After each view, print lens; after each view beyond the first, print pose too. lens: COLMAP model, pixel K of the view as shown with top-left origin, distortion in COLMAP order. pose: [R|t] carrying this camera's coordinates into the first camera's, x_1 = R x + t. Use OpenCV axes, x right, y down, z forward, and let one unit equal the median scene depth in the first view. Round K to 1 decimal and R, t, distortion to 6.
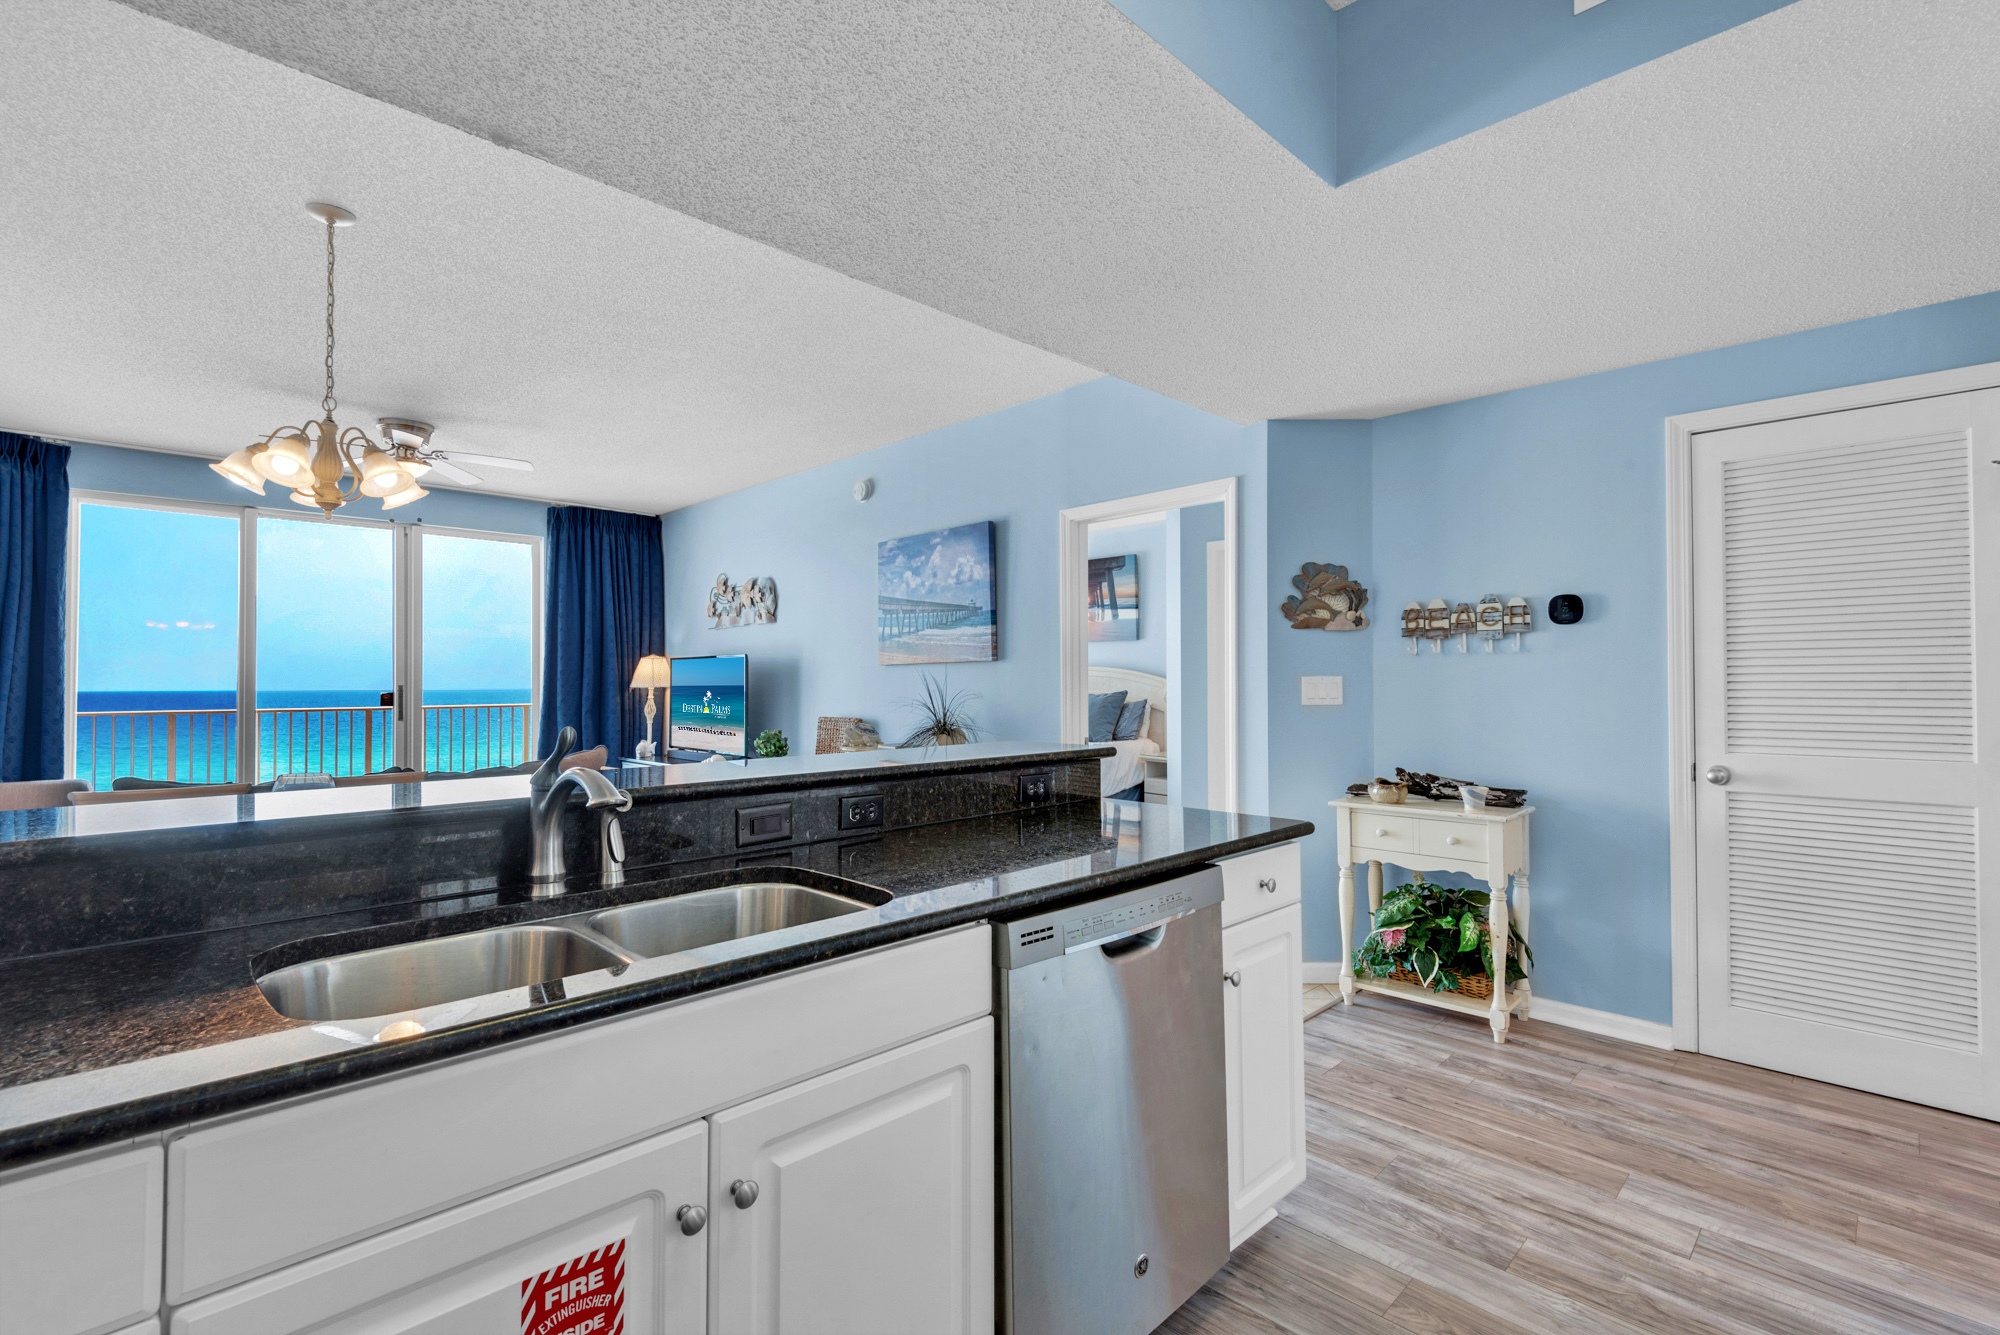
lens RADIAL K [[911.4, 0, 993.8], [0, 911.4, 668.9], [0, 0, 1]] dist [0.013938, -0.000263]
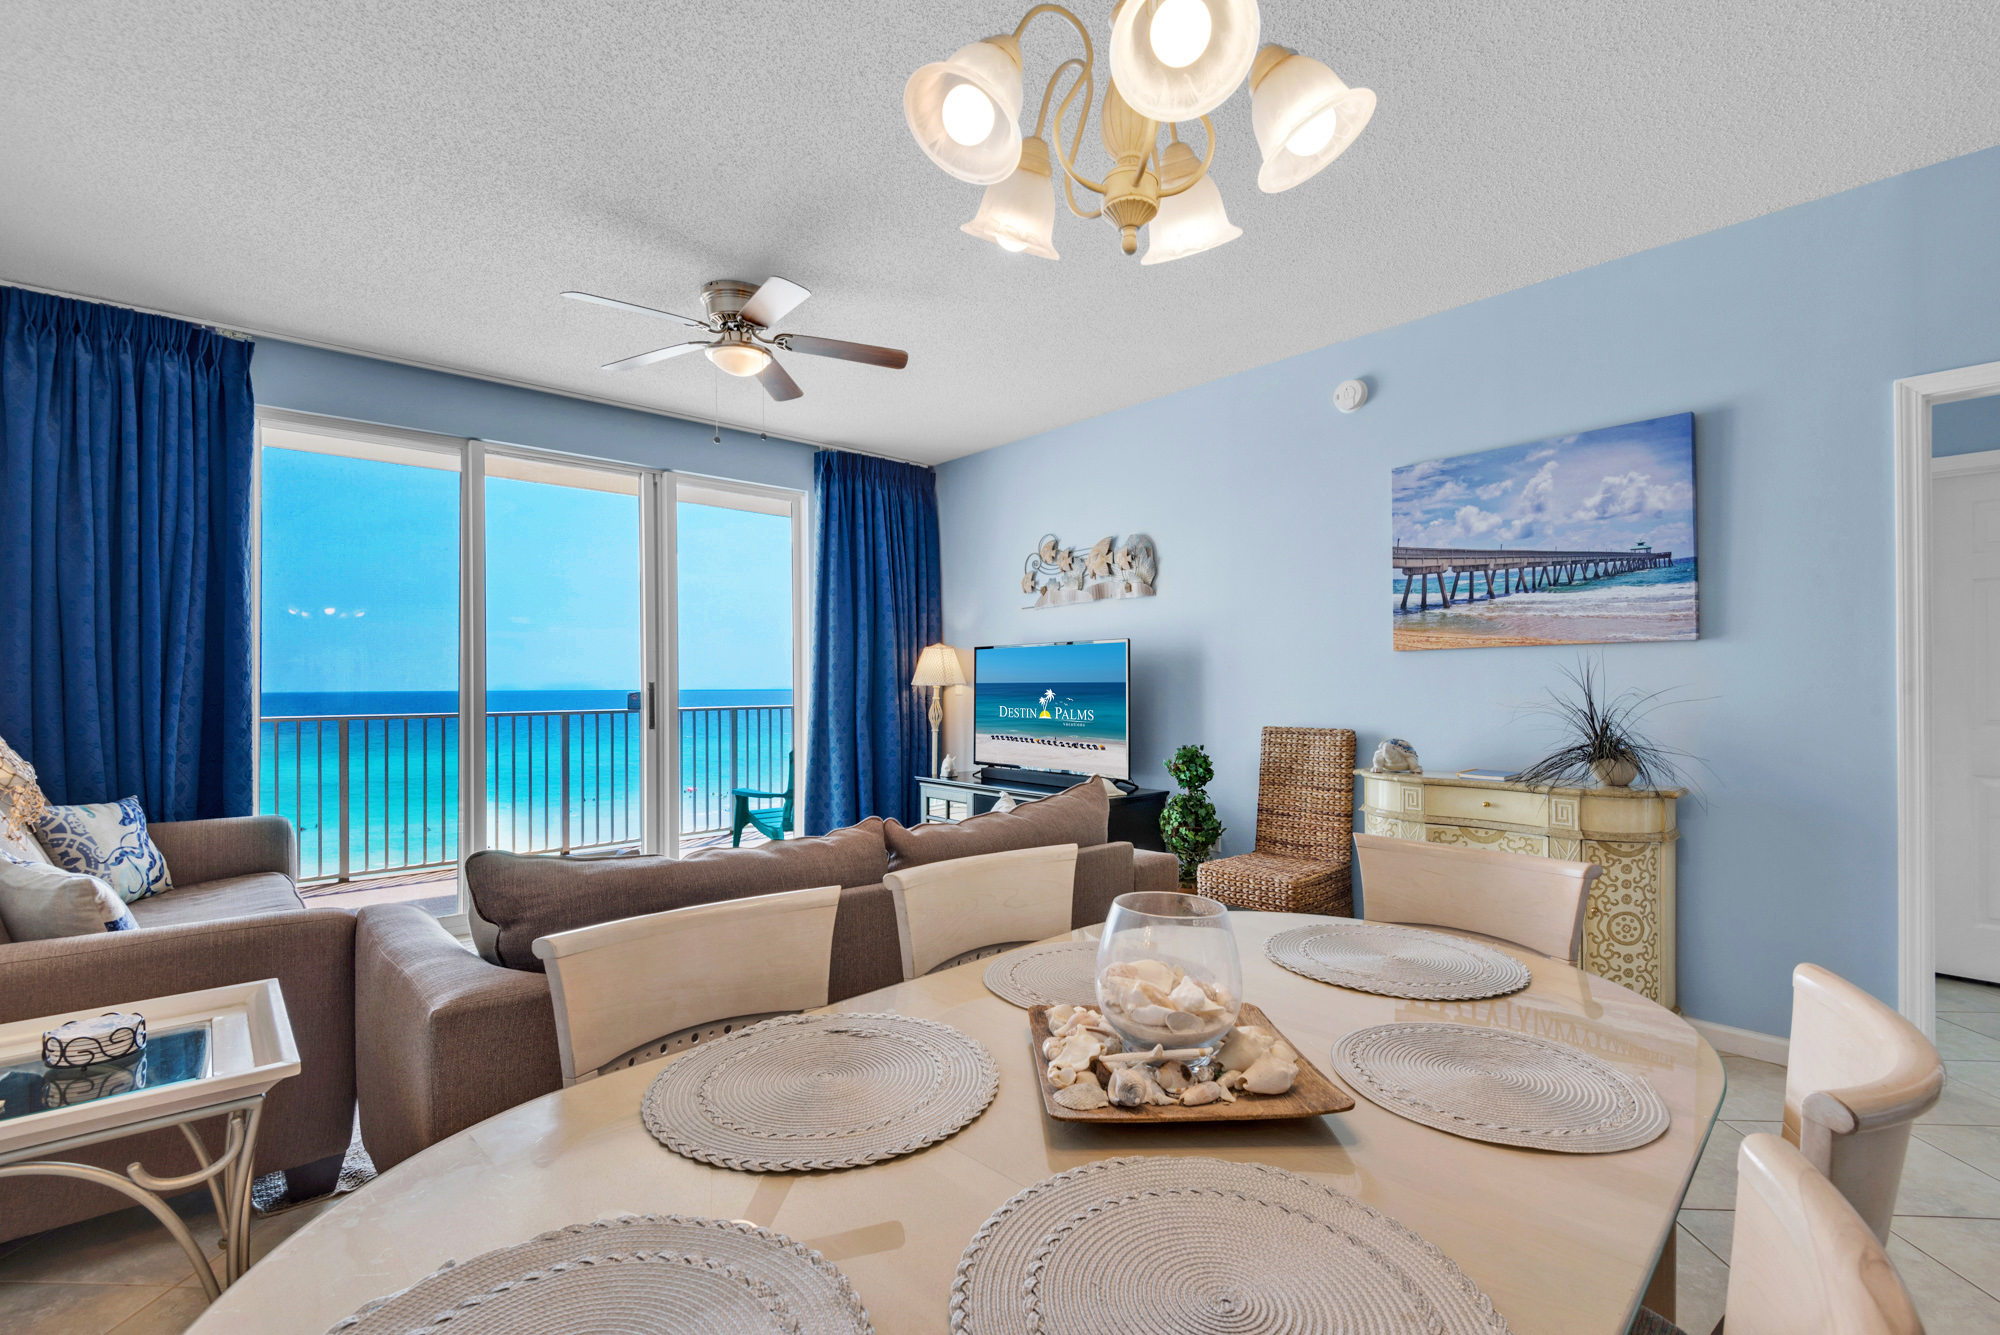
lens RADIAL K [[911.4, 0, 1006.0], [0, 911.4, 676.5], [0, 0, 1]] dist [0.013938, -0.000263]
pose [[0.998929, -0.001983, -0.046224, -0.397865], [0.002371, 0.999962, 0.008358, 0.009136], [0.046205, -0.008459, 0.998896, 0.325633]]
